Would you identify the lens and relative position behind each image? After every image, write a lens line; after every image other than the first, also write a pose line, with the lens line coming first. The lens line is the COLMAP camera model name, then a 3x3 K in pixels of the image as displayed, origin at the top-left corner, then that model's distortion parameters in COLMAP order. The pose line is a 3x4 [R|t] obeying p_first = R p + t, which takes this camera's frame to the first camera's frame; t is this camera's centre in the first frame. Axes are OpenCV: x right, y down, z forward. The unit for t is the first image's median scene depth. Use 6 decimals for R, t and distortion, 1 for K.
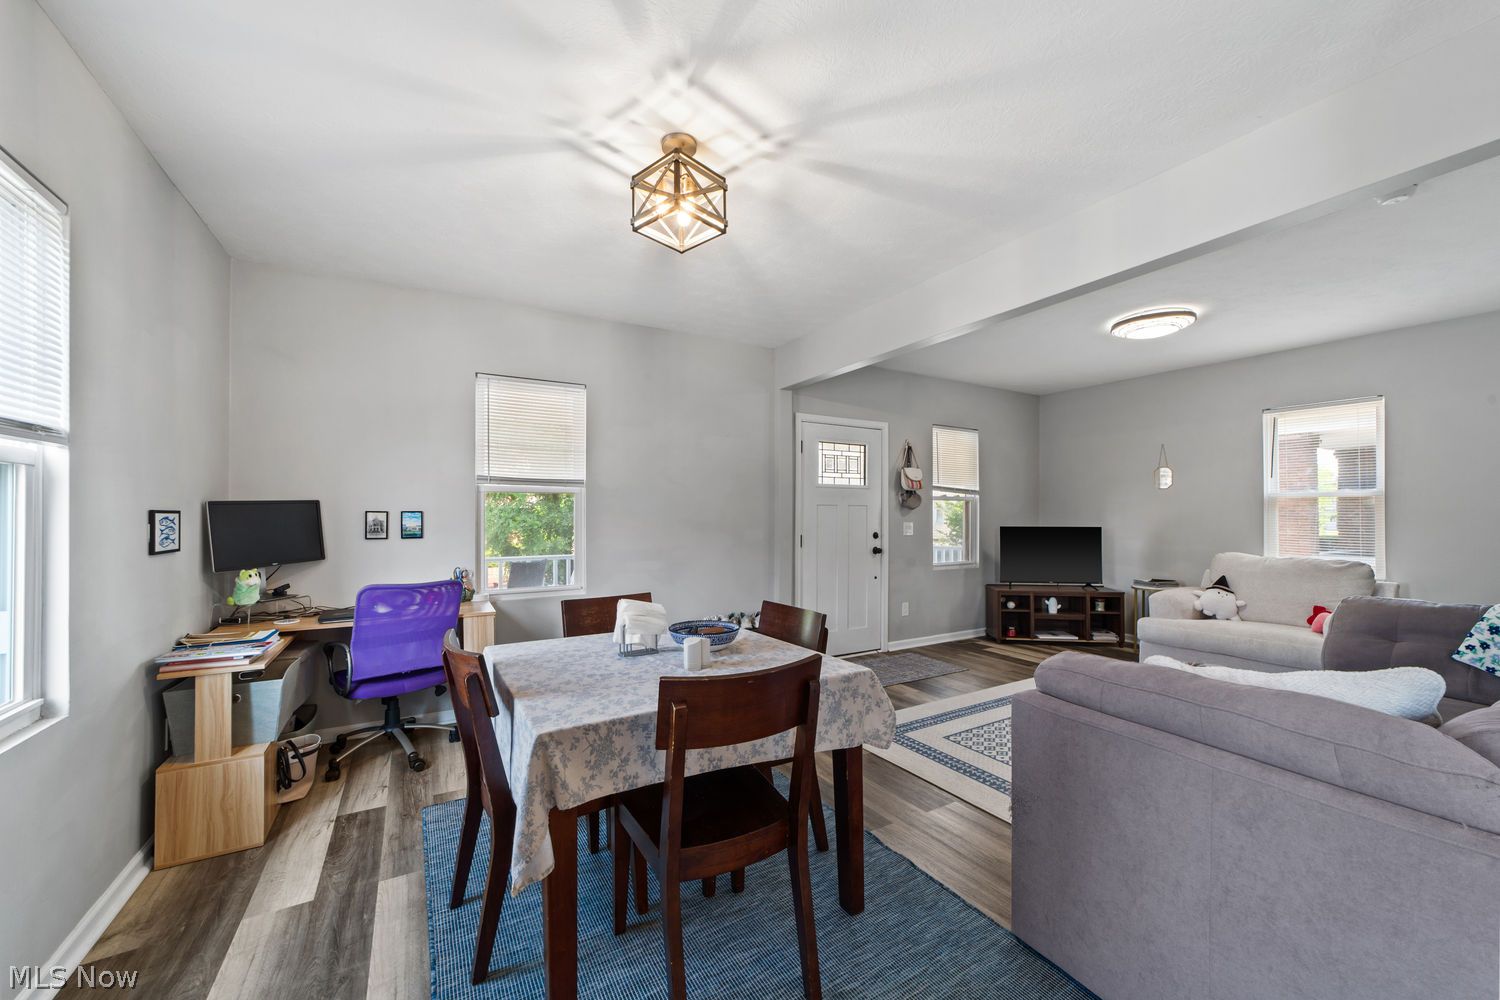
lens RADIAL K [[579.8, 0, 742.6], [0, 579.8, 512.2], [0, 0, 1]] dist [-0.019738, 0.010409]
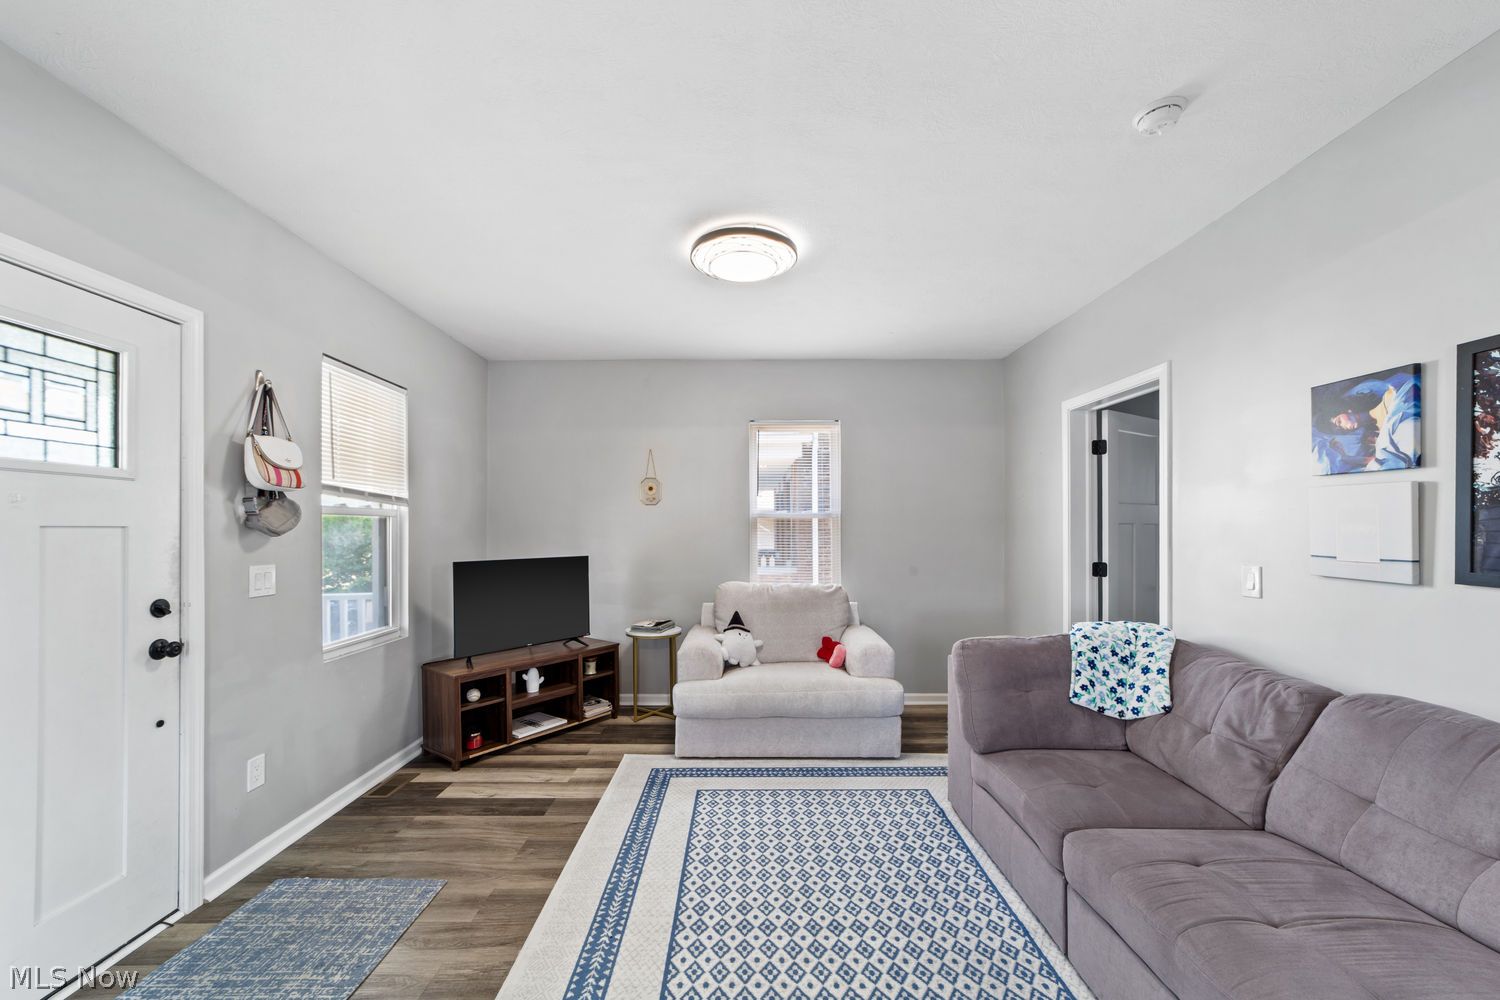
lens RADIAL K [[582.9, 0, 743.4], [0, 582.9, 527.1], [0, 0, 1]] dist [-0.018072, 0.010029]
pose [[0.500087, -0.000846, 0.865975, 0.097975], [0.001967, 0.999998, -0.000160, -0.010105], [-0.865973, 0.001784, 0.500088, 0.498079]]
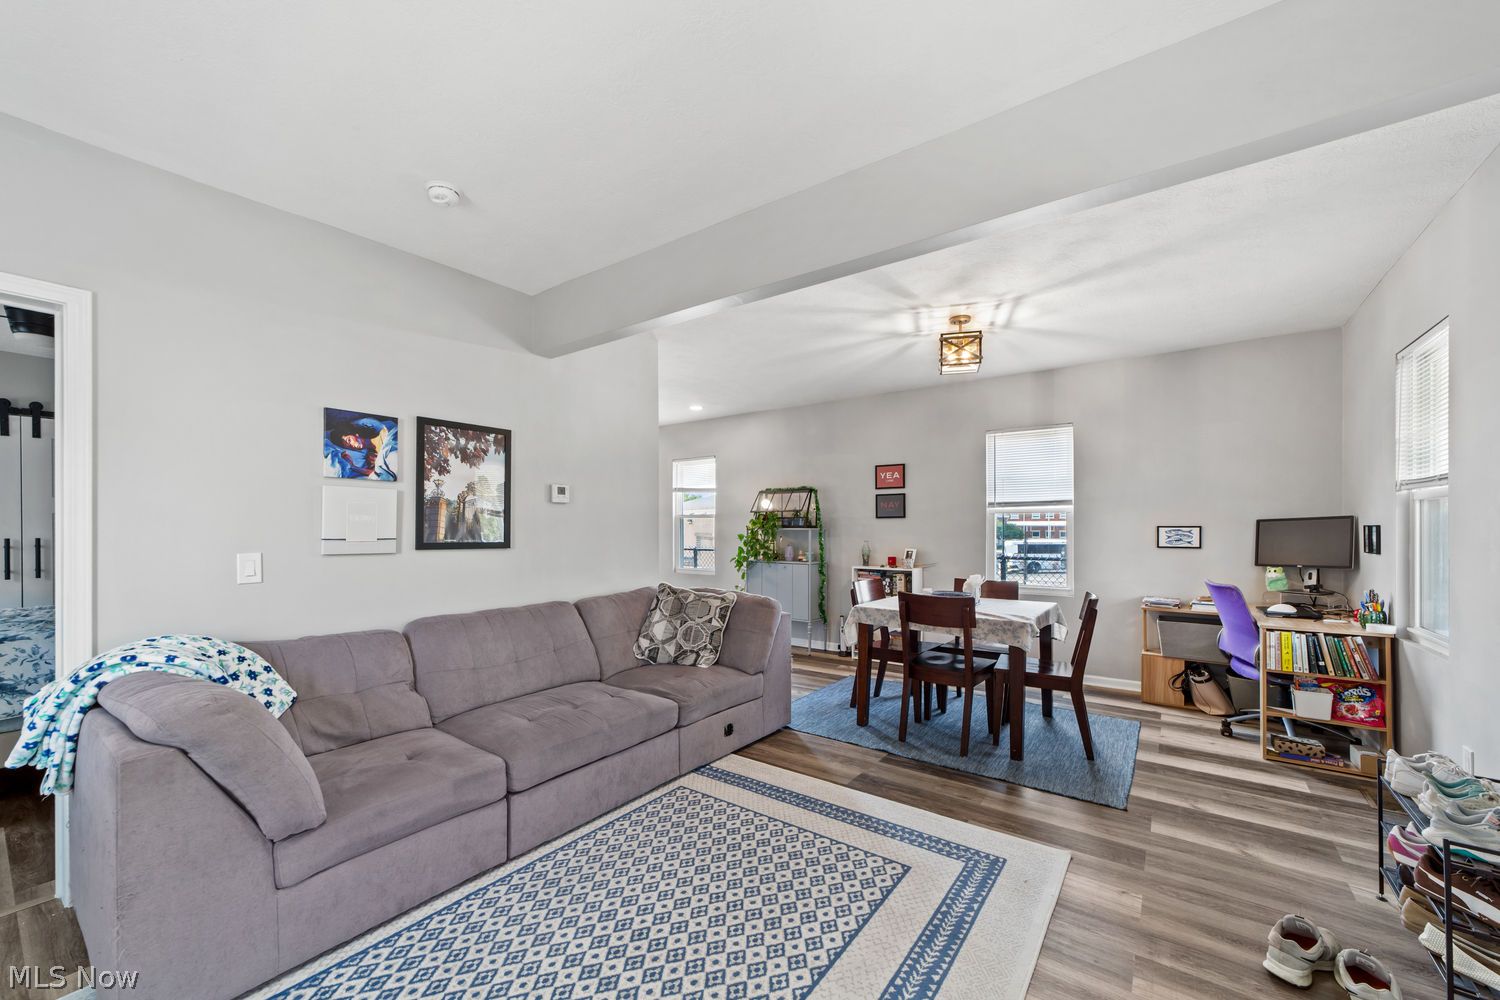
lens RADIAL K [[592.6, 0, 733.3], [0, 592.6, 530.2], [0, 0, 1]] dist [-0.002972, -0.000184]
pose [[-0.919934, 0.002780, -0.392064, 0.493018], [0.001881, 0.999995, 0.002676, 0.001032], [0.392069, 0.001724, -0.919934, 0.951953]]
